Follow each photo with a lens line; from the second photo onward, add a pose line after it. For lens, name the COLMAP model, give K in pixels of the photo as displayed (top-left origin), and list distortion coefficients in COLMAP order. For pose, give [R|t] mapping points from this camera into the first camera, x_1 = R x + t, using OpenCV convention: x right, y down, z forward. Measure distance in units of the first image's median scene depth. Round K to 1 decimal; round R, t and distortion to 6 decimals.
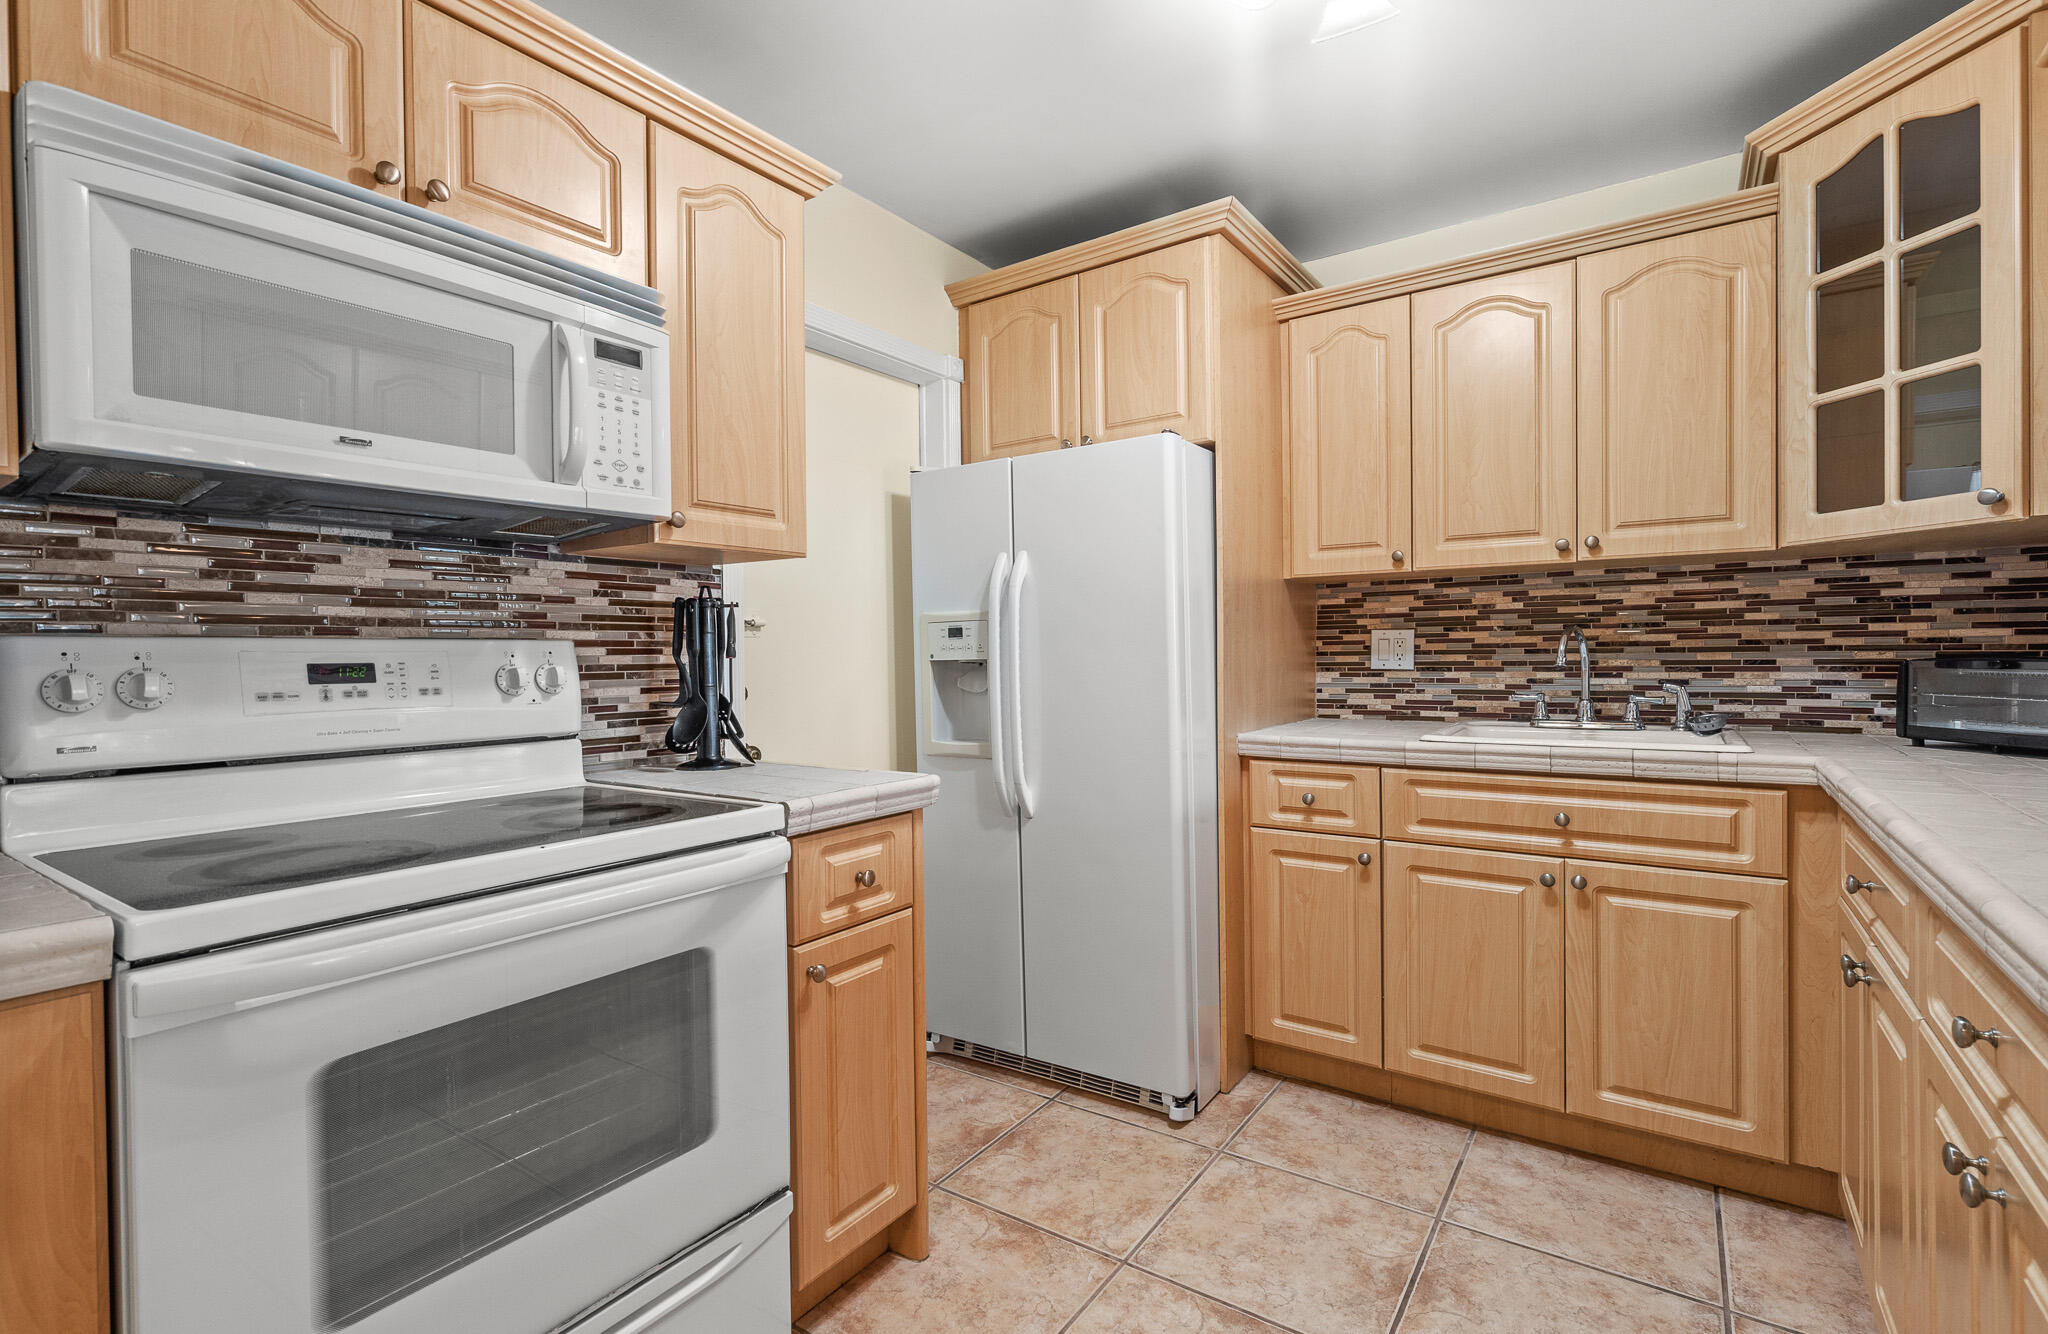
lens RADIAL K [[927.8, 0, 1018.5], [0, 927.8, 671.8], [0, 0, 1]] dist [-0.005157, -0.000038]
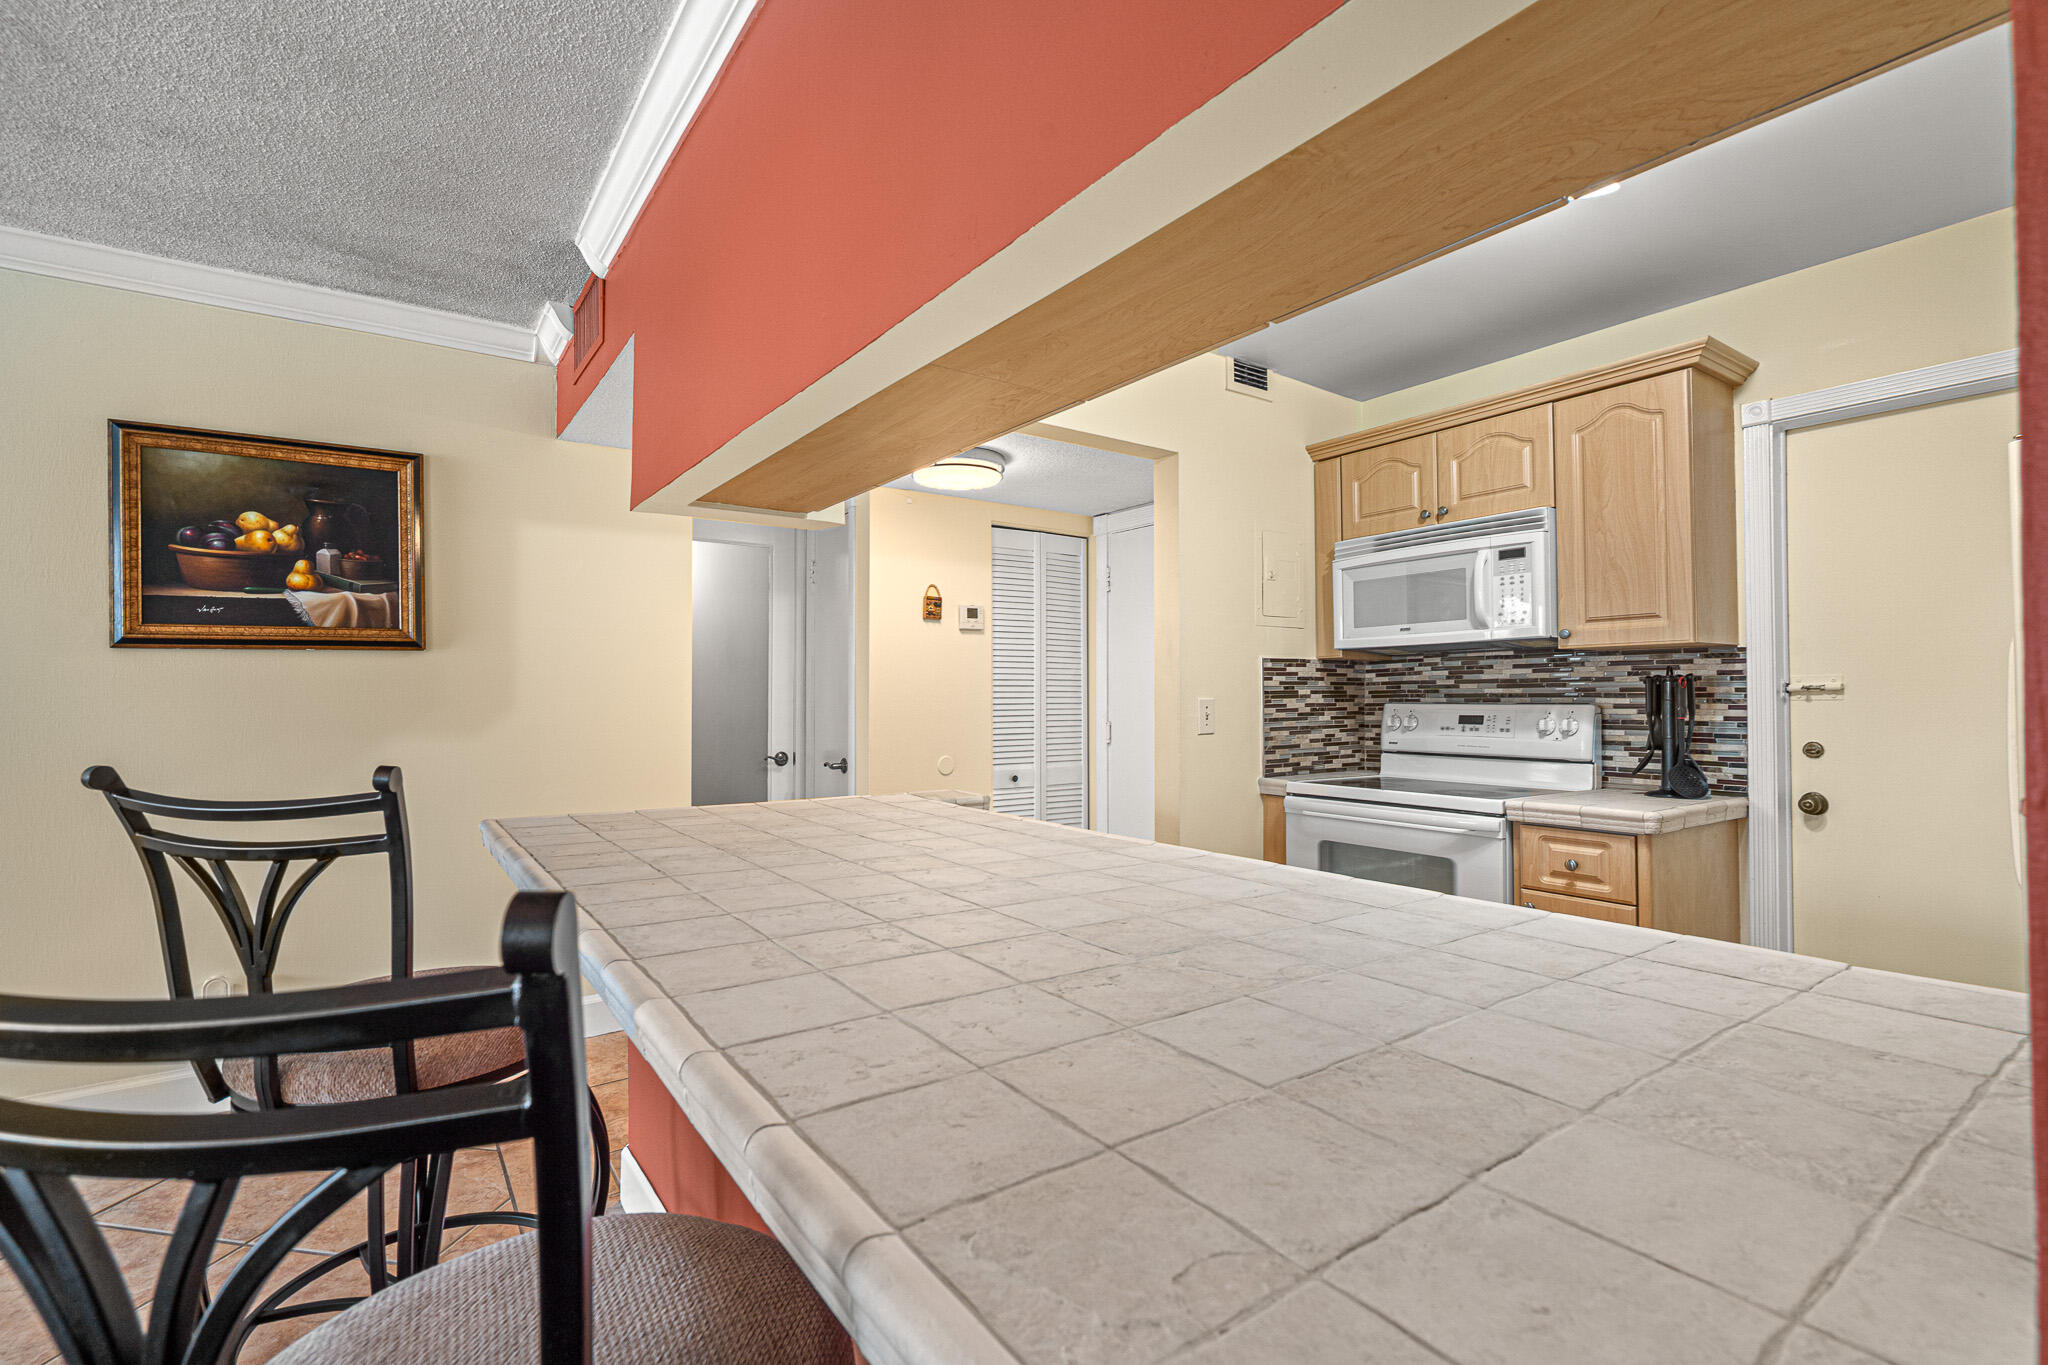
lens RADIAL K [[938.6, 0, 1018.4], [0, 938.6, 689.9], [0, 0, 1]] dist [-0.001409, -0.000201]
pose [[-0.340357, -0.001808, -0.940294, 1.415794], [-0.015563, 0.999872, 0.003710, -0.049396], [0.940167, 0.015896, -0.340342, 0.594870]]
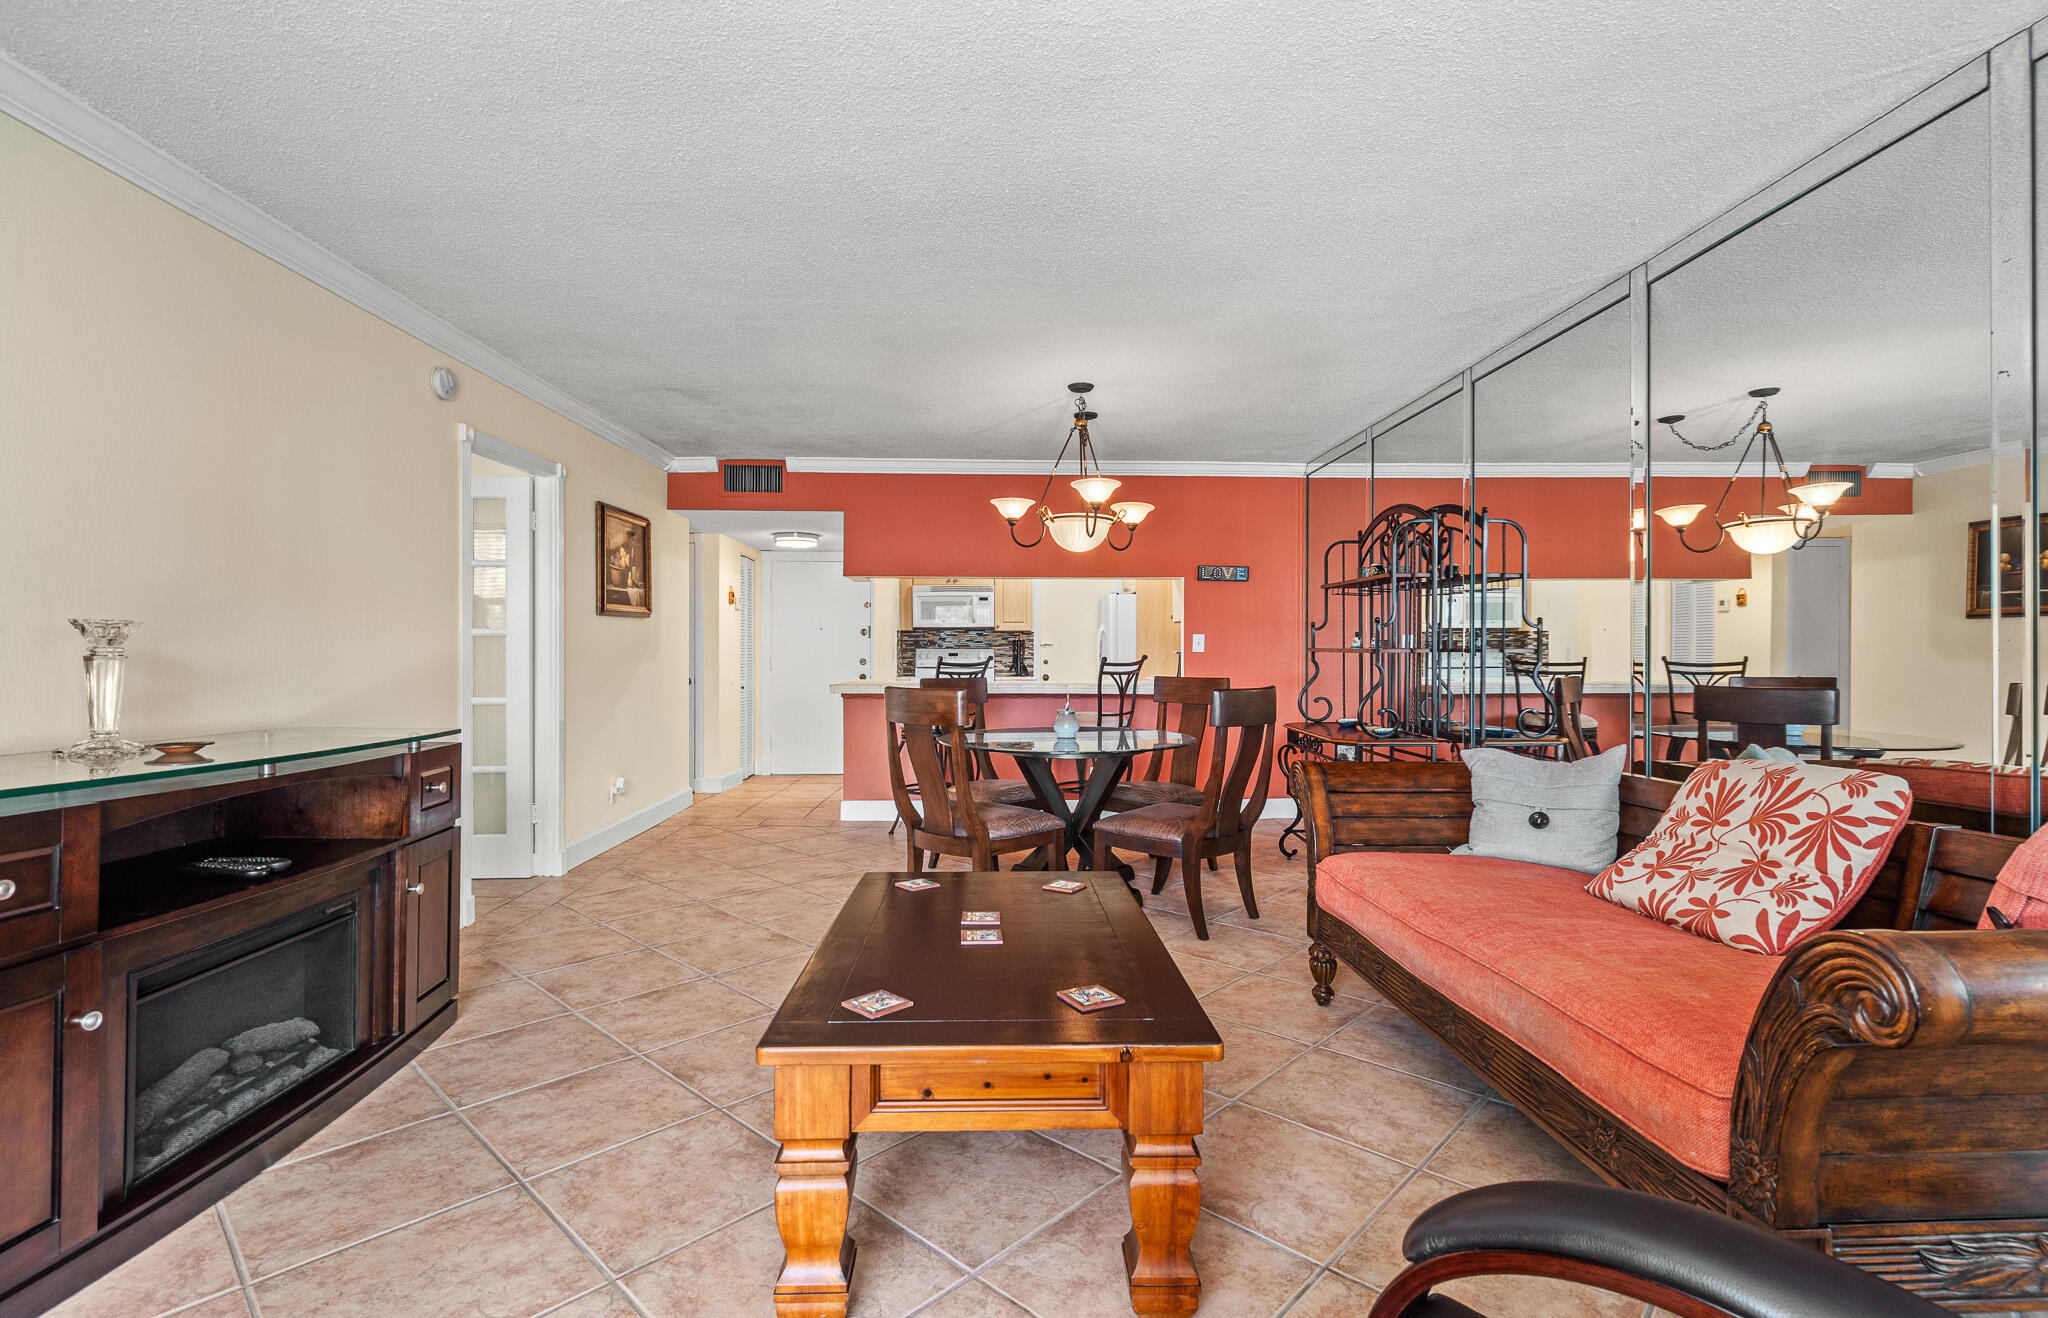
lens RADIAL K [[918.3, 0, 1024.0], [0, 918.3, 659.0], [0, 0, 1]] dist [-0.000099, 0.001044]
pose [[0.589745, 0.012005, -0.807501, 3.589256], [-0.021923, 0.999759, -0.001148, 0.023471], [0.807292, 0.018379, 0.589866, -1.780622]]
